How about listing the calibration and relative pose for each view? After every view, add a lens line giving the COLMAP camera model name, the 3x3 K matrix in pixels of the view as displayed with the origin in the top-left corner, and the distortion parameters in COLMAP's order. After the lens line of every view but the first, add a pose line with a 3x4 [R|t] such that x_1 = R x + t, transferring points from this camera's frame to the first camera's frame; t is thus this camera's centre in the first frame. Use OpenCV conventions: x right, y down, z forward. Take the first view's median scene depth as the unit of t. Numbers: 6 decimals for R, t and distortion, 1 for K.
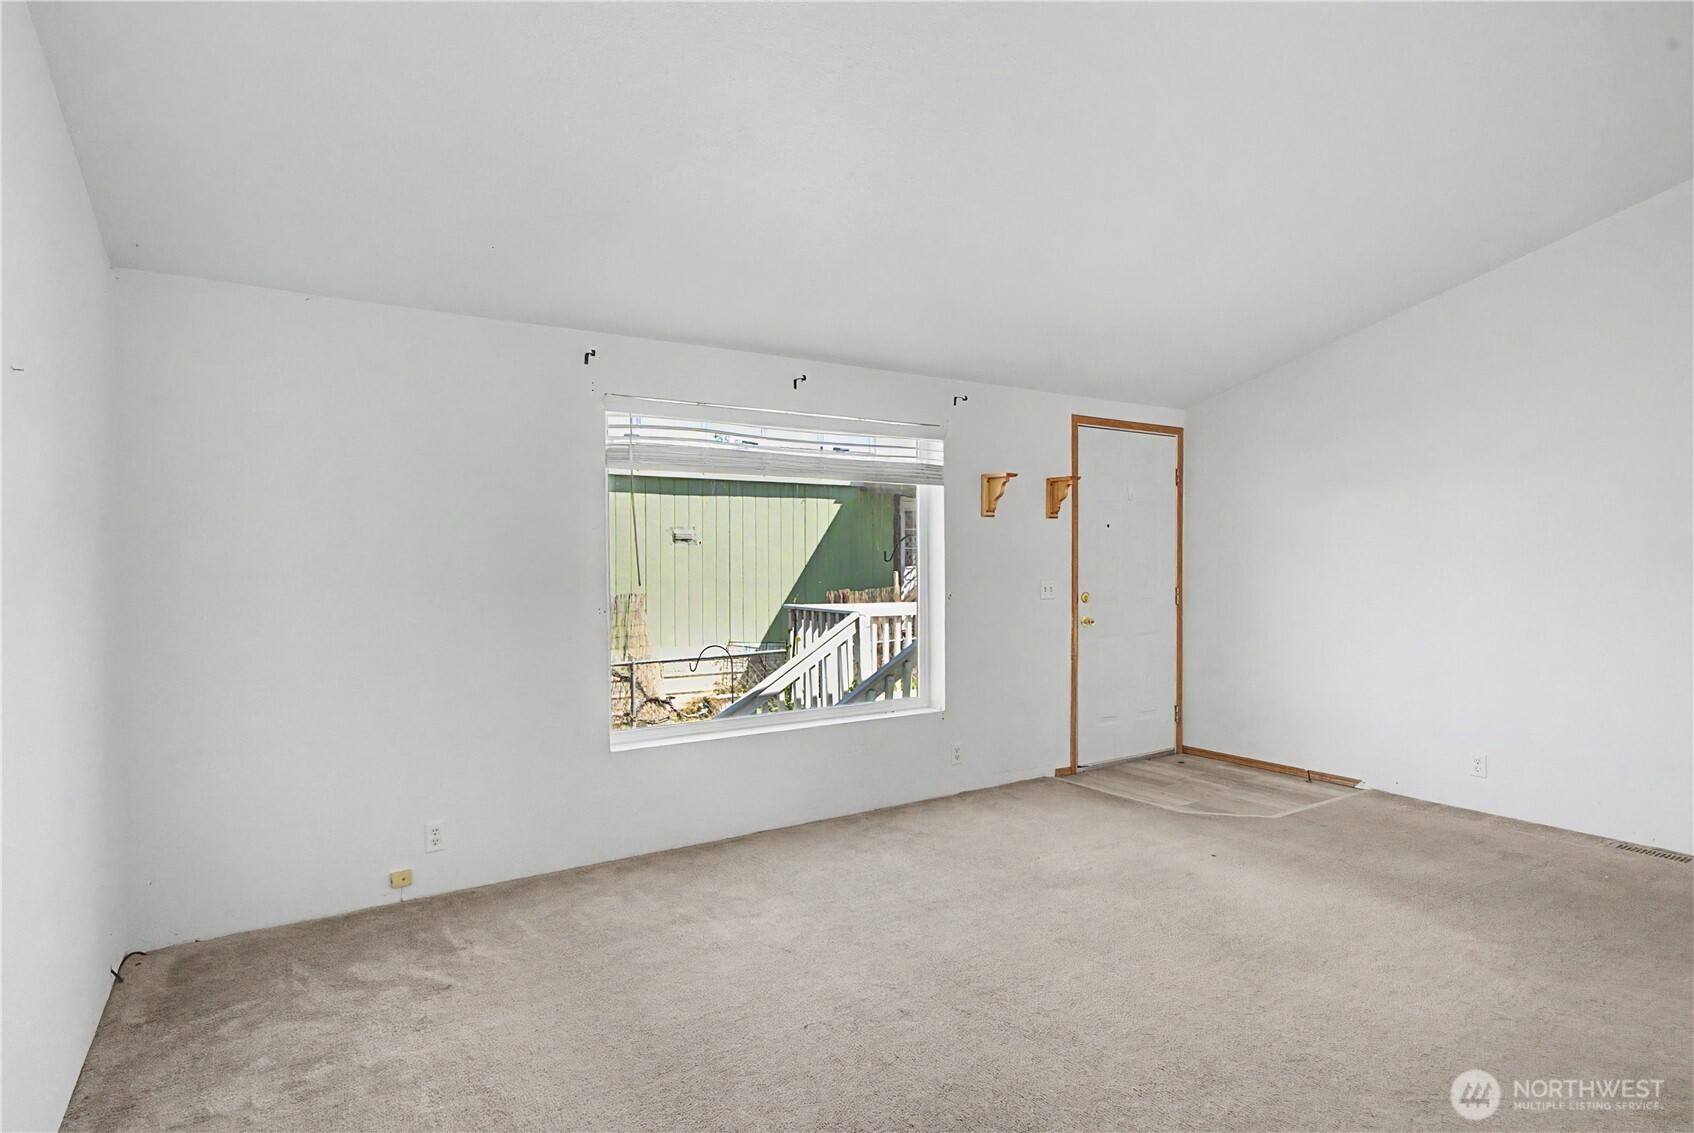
lens RADIAL K [[906.1, 0, 825.5], [0, 906.1, 583.1], [0, 0, 1]] dist [-0.001023, 0.000049]
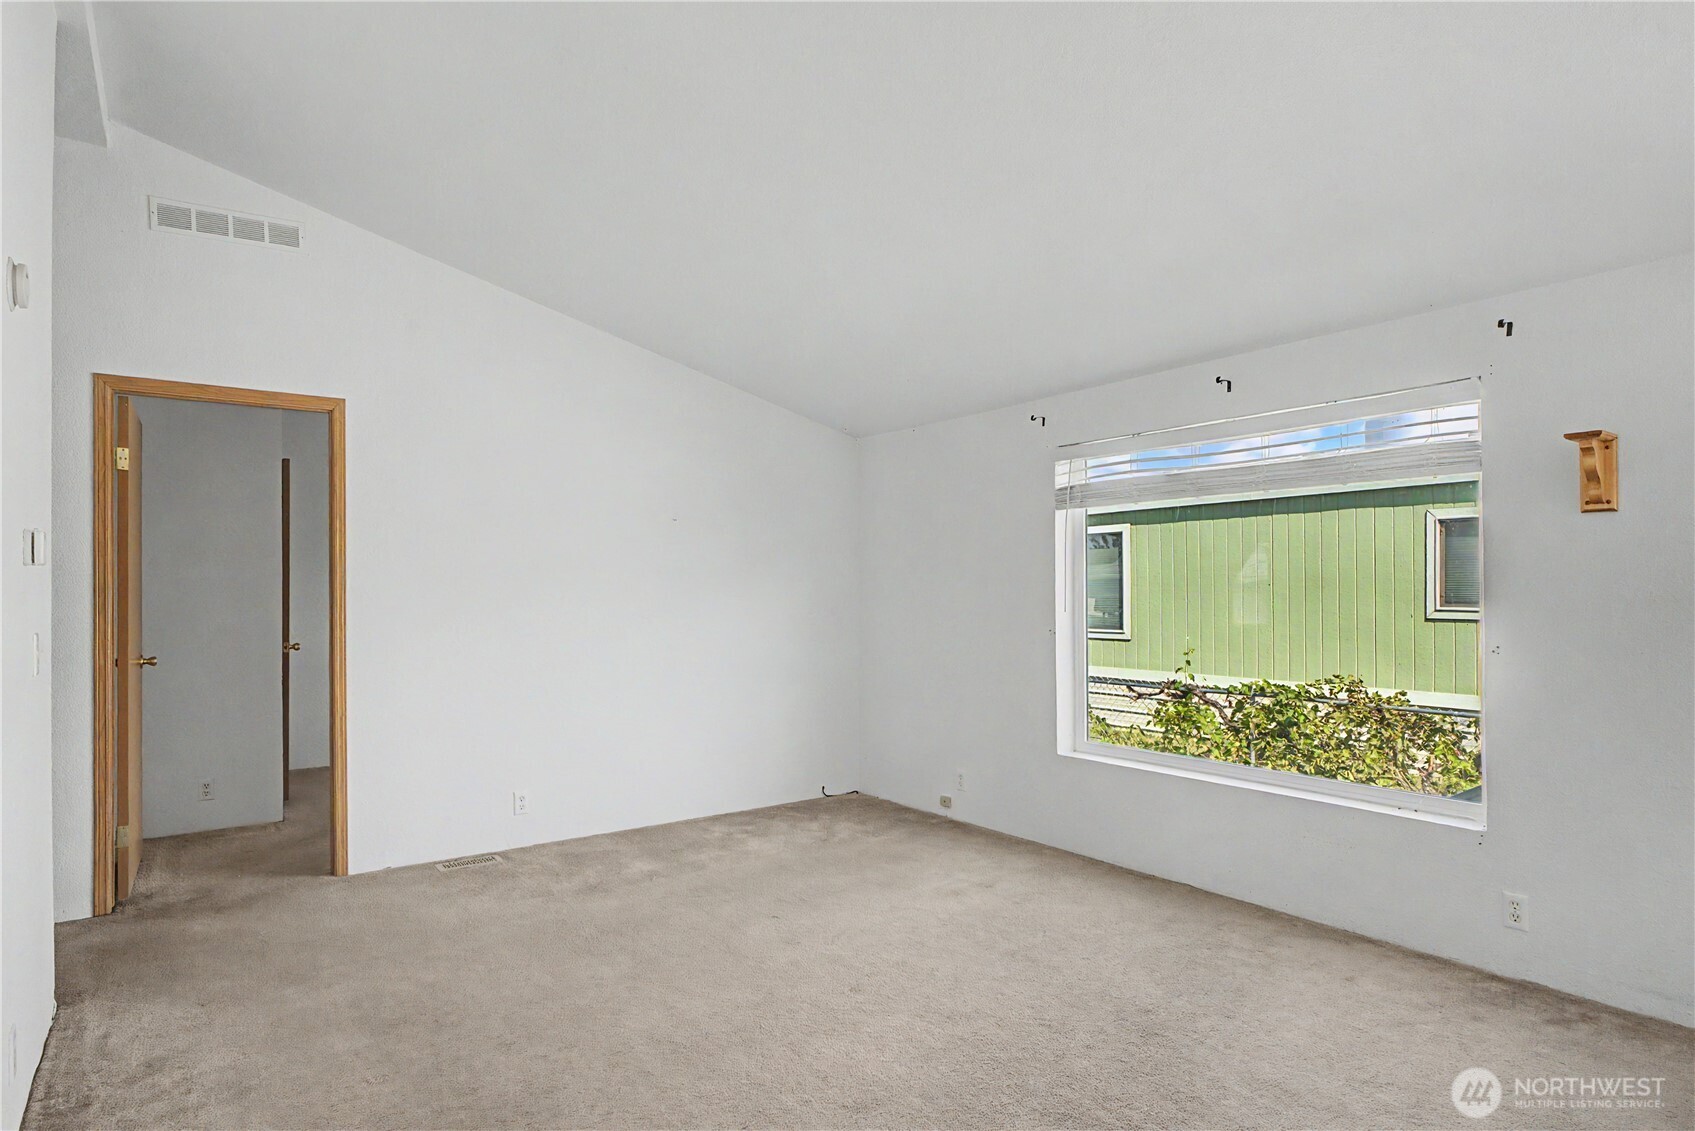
lens RADIAL K [[906.6, 0, 826.0], [0, 906.6, 582.1], [0, 0, 1]] dist [-0.001023, 0.000049]
pose [[0.057478, -0.003102, -0.998342, 0.818786], [-0.023980, 0.999702, -0.004487, -0.019125], [0.998059, 0.024198, 0.057387, 0.571751]]
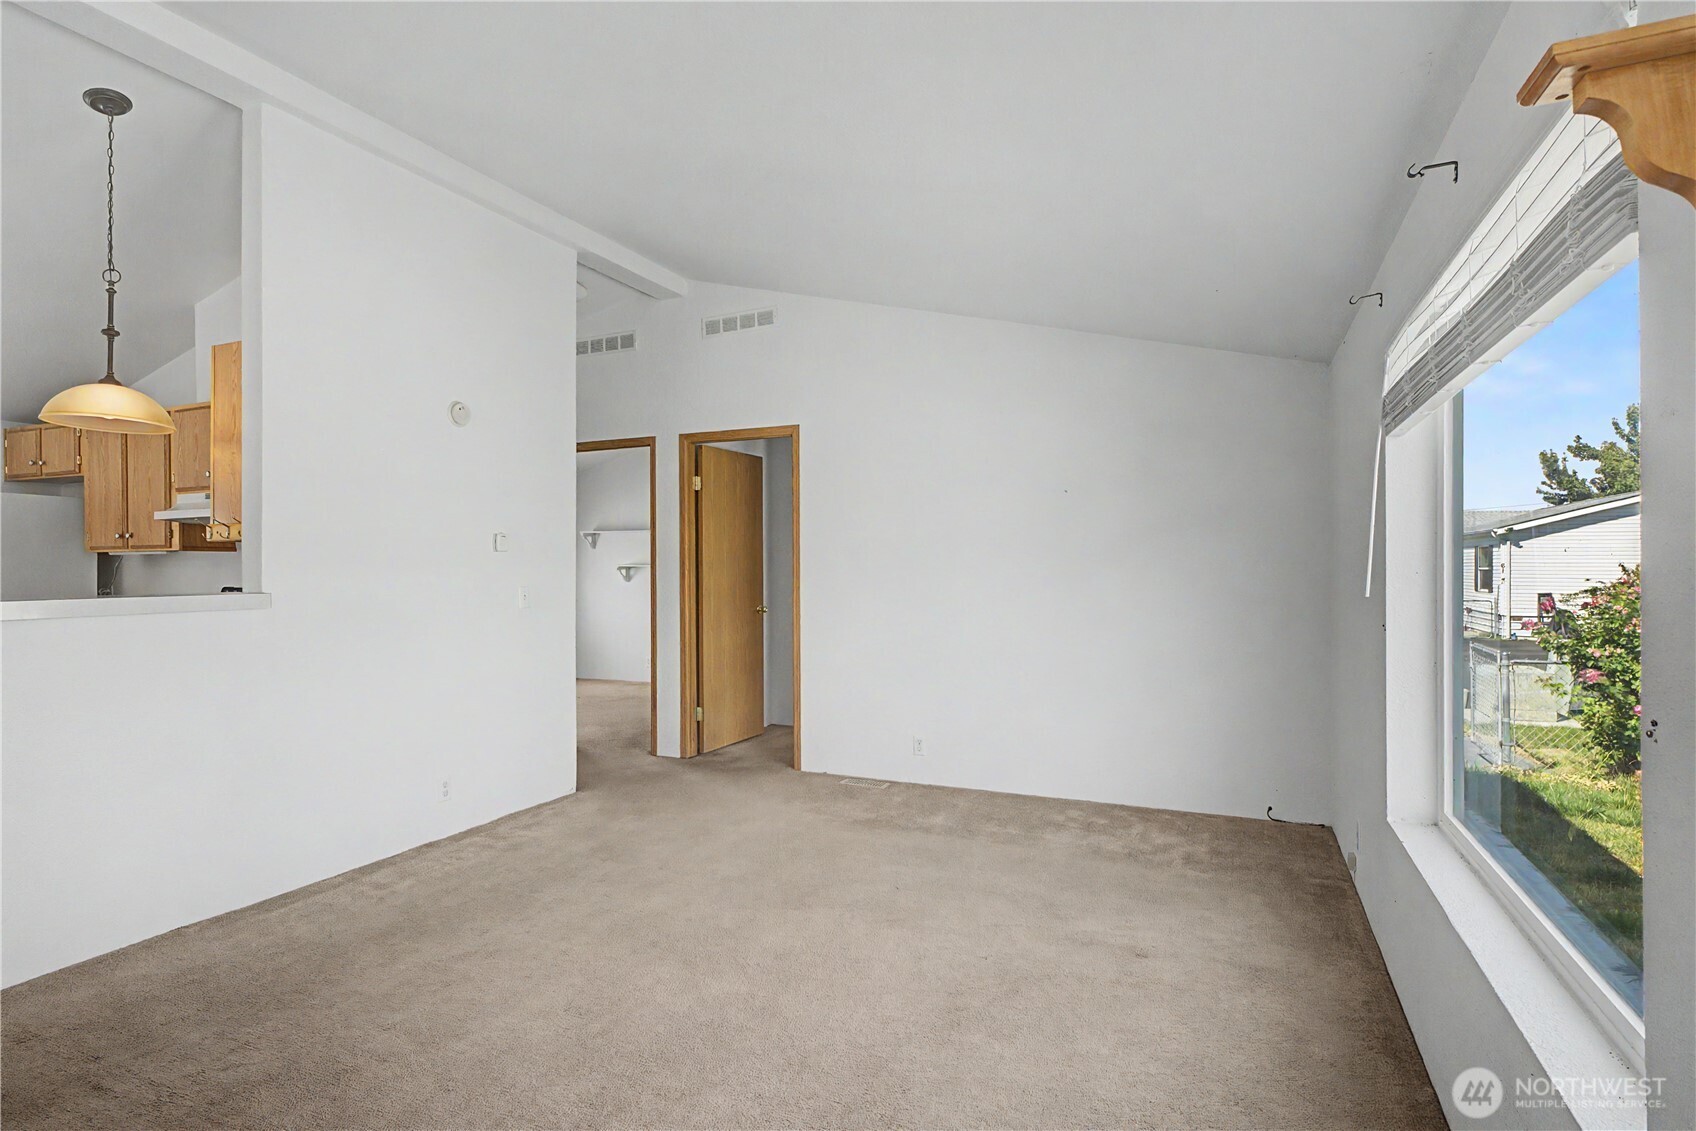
lens RADIAL K [[848.6, 0, 848.0], [0, 848.6, 565.5], [0, 0, 1]] dist [0.000388, 0.000366]
pose [[-0.829350, 0.007112, -0.558684, 0.458413], [-0.007391, 0.999692, 0.023698, -0.029620], [0.558681, 0.023783, -0.829042, 1.194543]]
